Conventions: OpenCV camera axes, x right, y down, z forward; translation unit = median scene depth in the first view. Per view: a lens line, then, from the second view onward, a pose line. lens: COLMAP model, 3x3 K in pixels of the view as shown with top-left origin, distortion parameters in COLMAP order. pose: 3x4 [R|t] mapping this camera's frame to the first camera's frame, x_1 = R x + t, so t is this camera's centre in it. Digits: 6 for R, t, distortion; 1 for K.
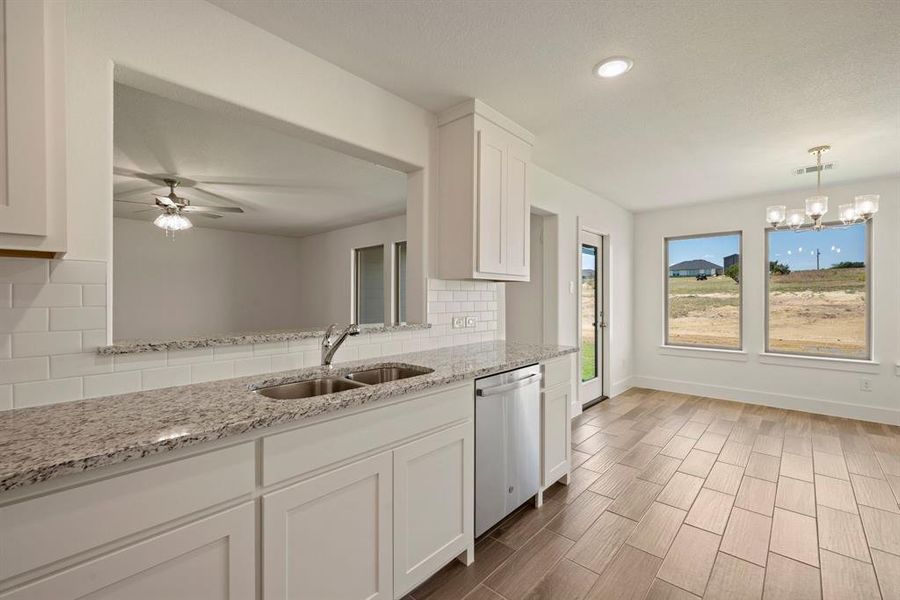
lens RADIAL K [[386.5, 0, 452.6], [0, 386.5, 298.7], [0, 0, 1]] dist [-0.000192, 0.000120]
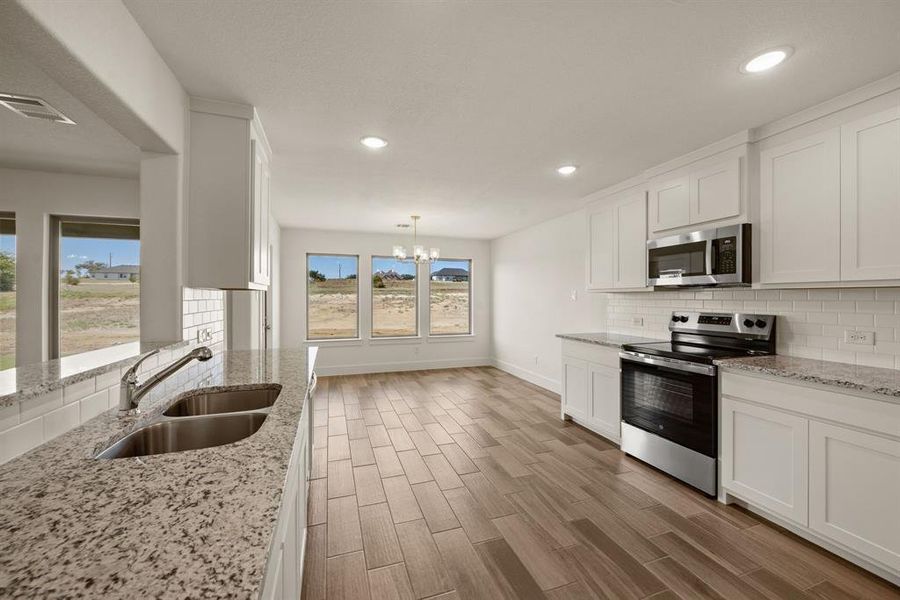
lens RADIAL K [[352.3, 0, 451.8], [0, 352.3, 298.7], [0, 0, 1]] dist [-0.002950, -0.000126]
pose [[0.479359, -0.000653, 0.877619, -0.233472], [0.000776, 1.000000, 0.000321, -0.012705], [-0.877619, 0.000527, 0.479359, 0.060461]]
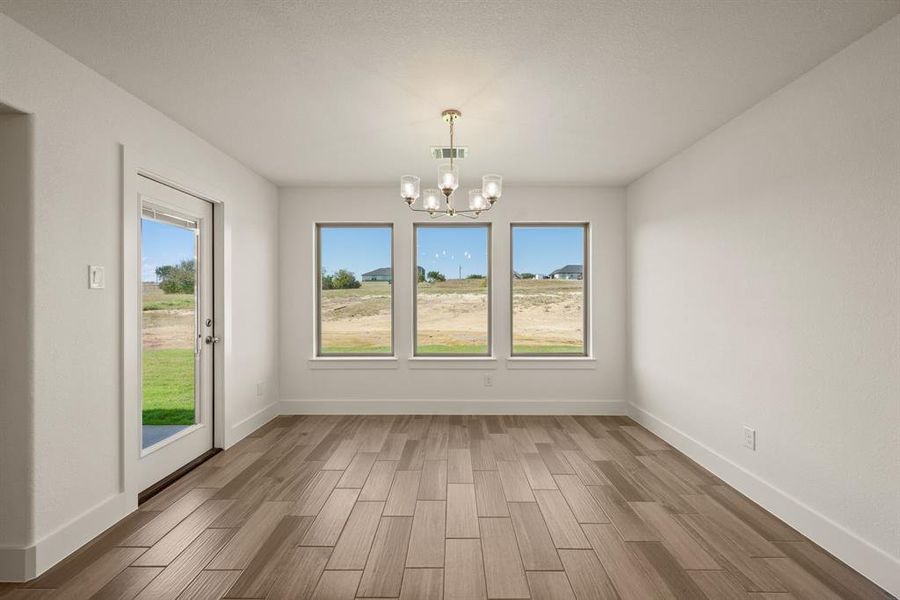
lens RADIAL K [[356.7, 0, 453.3], [0, 356.7, 299.3], [0, 0, 1]] dist [-0.000512, -0.000208]
pose [[0.740135, -0.003514, 0.672449, 0.284207], [0.003304, 0.999993, 0.001589, 0.000293], [-0.672450, 0.001046, 0.740142, 0.282660]]
